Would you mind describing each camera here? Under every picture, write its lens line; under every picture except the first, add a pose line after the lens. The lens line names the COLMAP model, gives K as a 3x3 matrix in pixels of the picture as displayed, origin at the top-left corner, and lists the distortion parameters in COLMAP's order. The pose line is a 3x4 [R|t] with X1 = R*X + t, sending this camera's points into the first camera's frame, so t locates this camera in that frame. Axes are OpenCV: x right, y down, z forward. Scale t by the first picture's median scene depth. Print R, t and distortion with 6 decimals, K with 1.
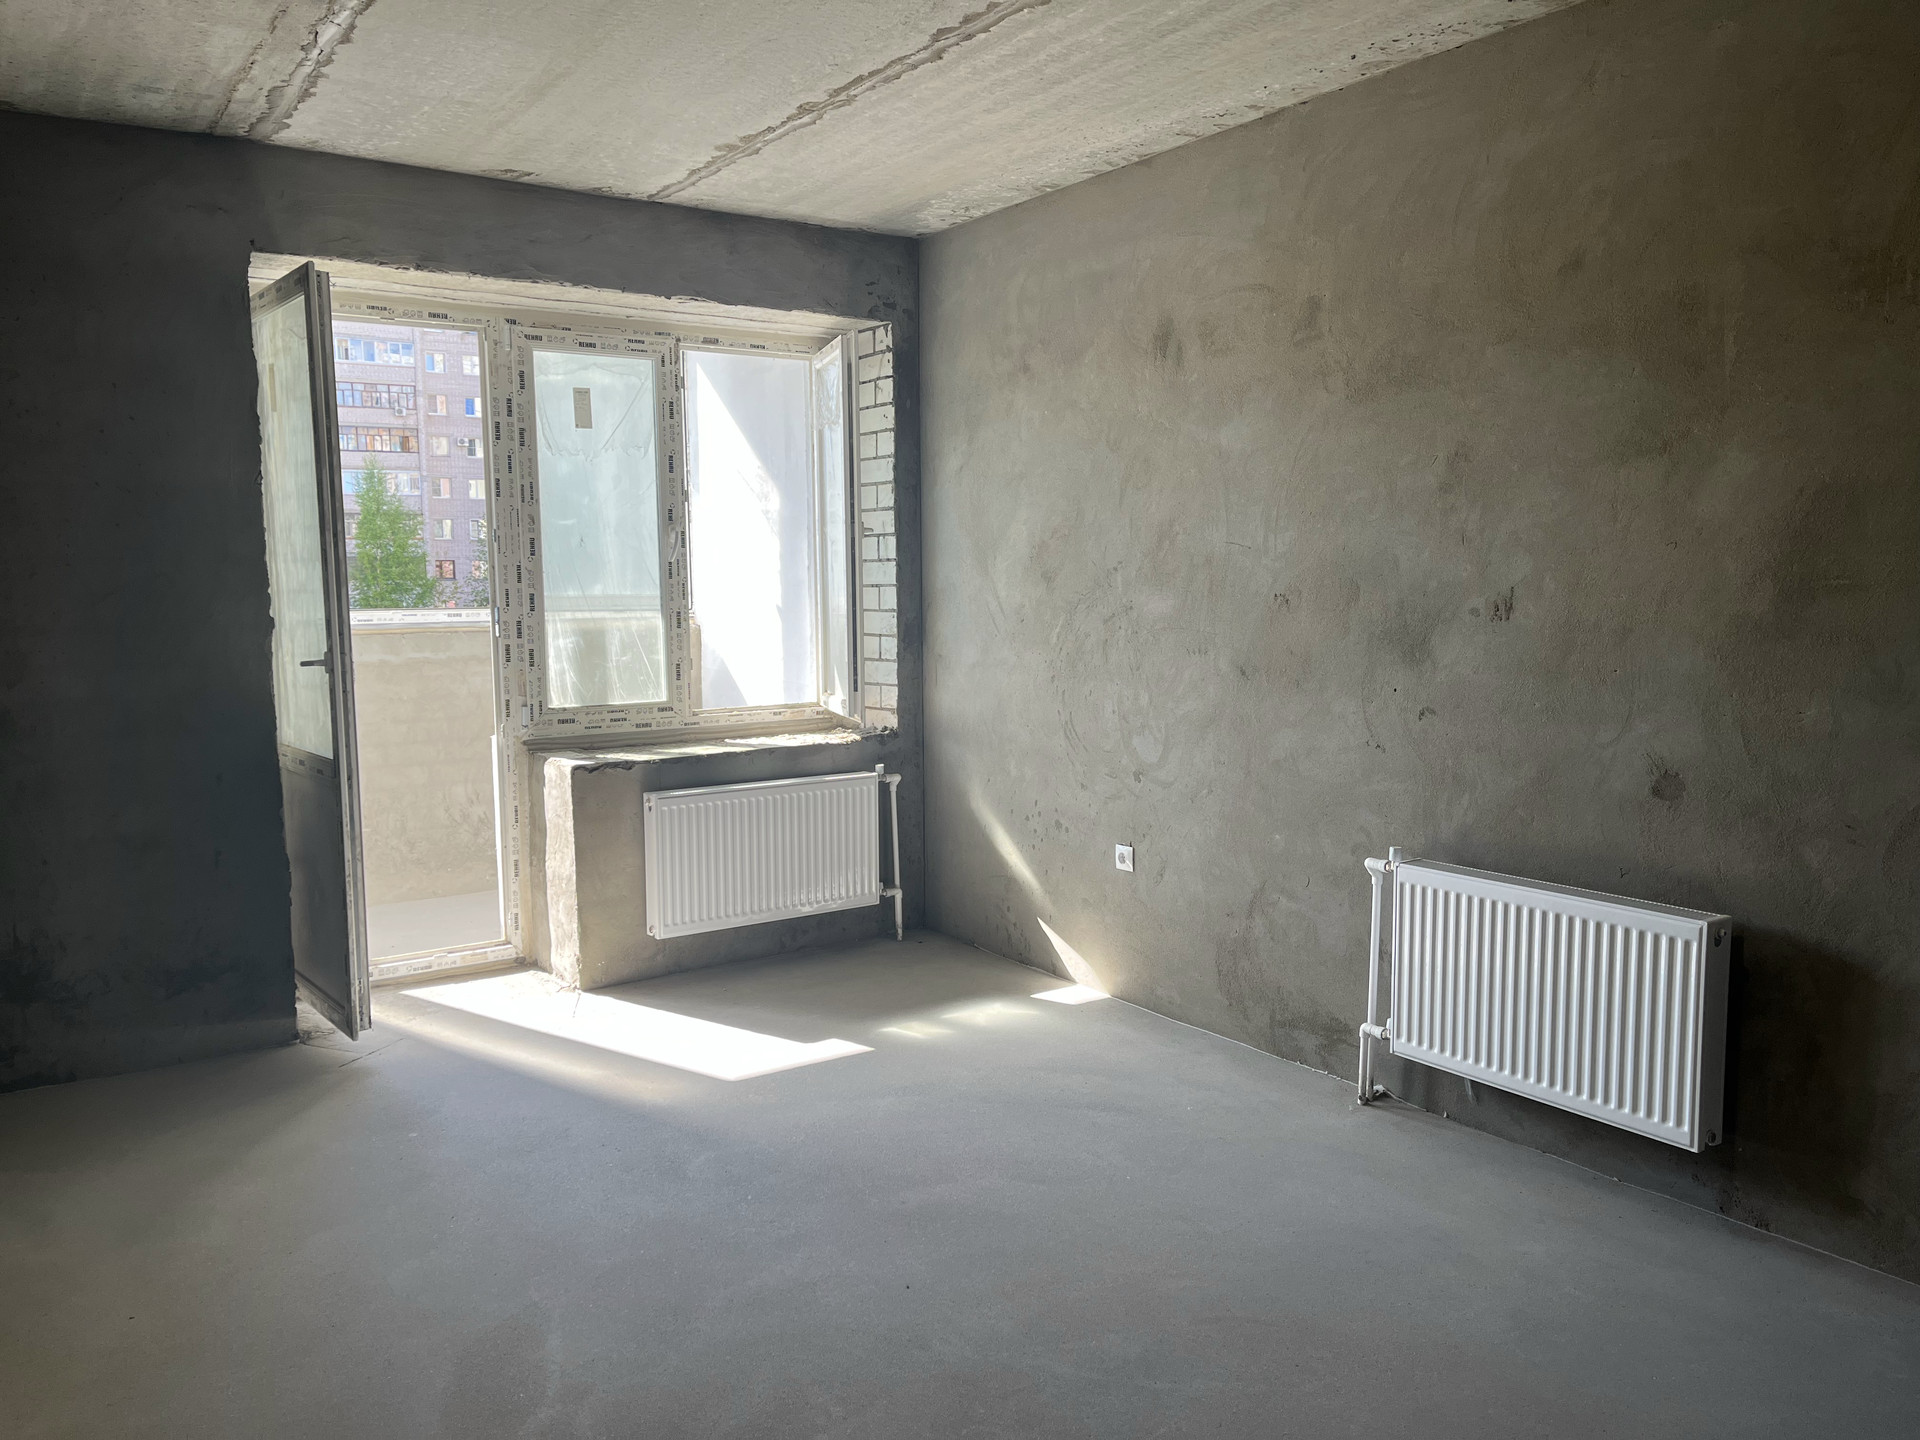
lens RADIAL K [[1450.6, 0, 957.9], [0, 1450.6, 723.4], [0, 0, 1]] dist [0.043336, -0.055366]
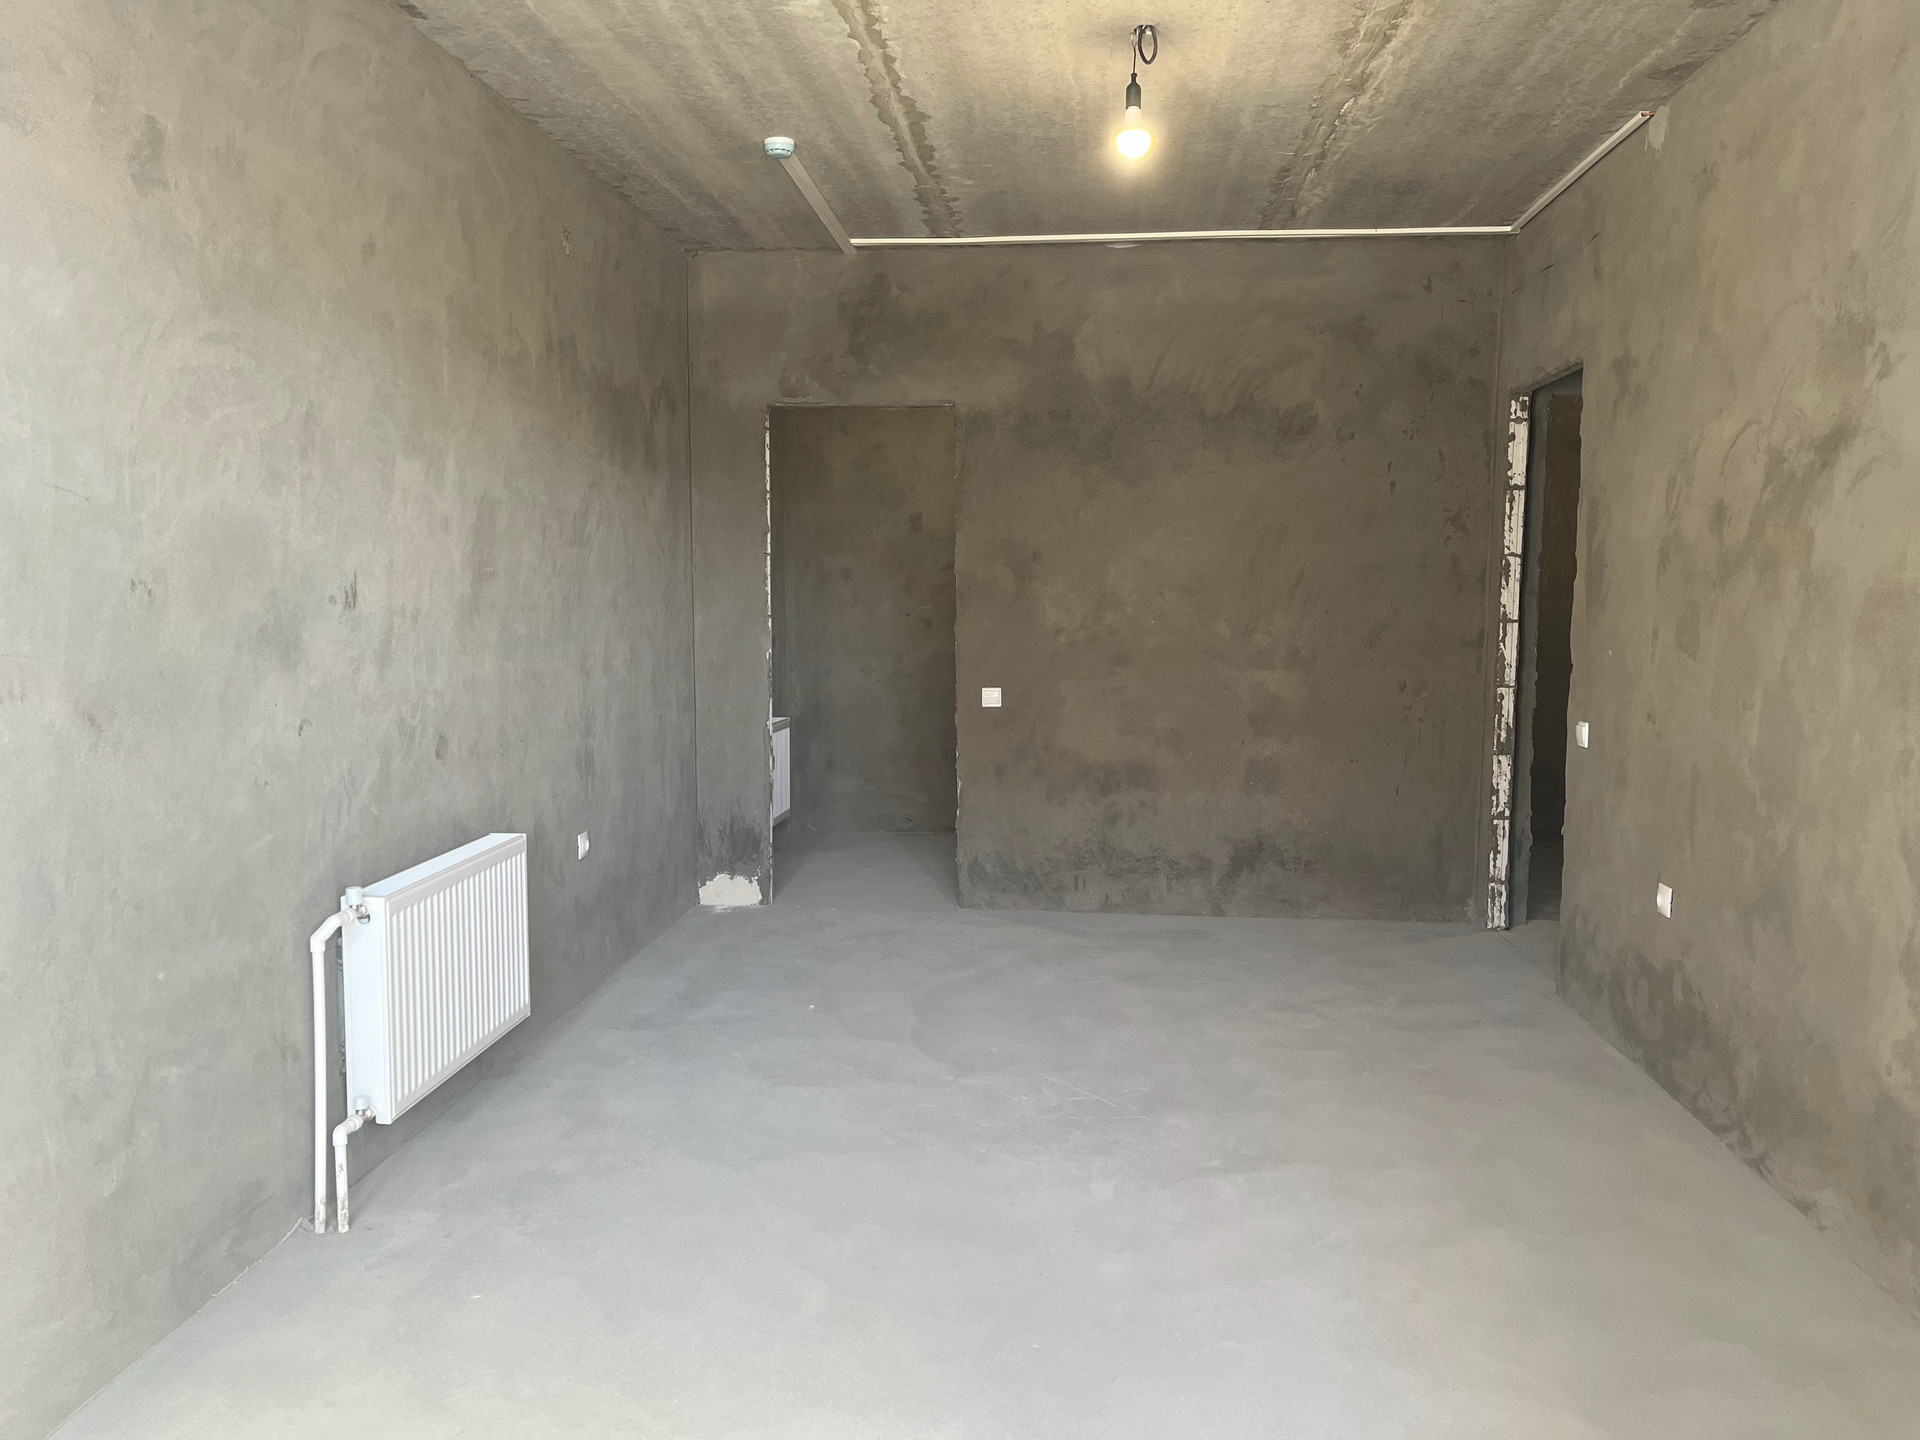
lens RADIAL K [[1450.6, 0, 960.7], [0, 1450.6, 720.9], [0, 0, 1]] dist [0.043336, -0.055366]
pose [[-0.761149, -0.055679, 0.646183, -0.466197], [0.071484, 0.983036, 0.168906, -0.117218], [-0.644626, 0.174755, -0.744257, 1.322279]]
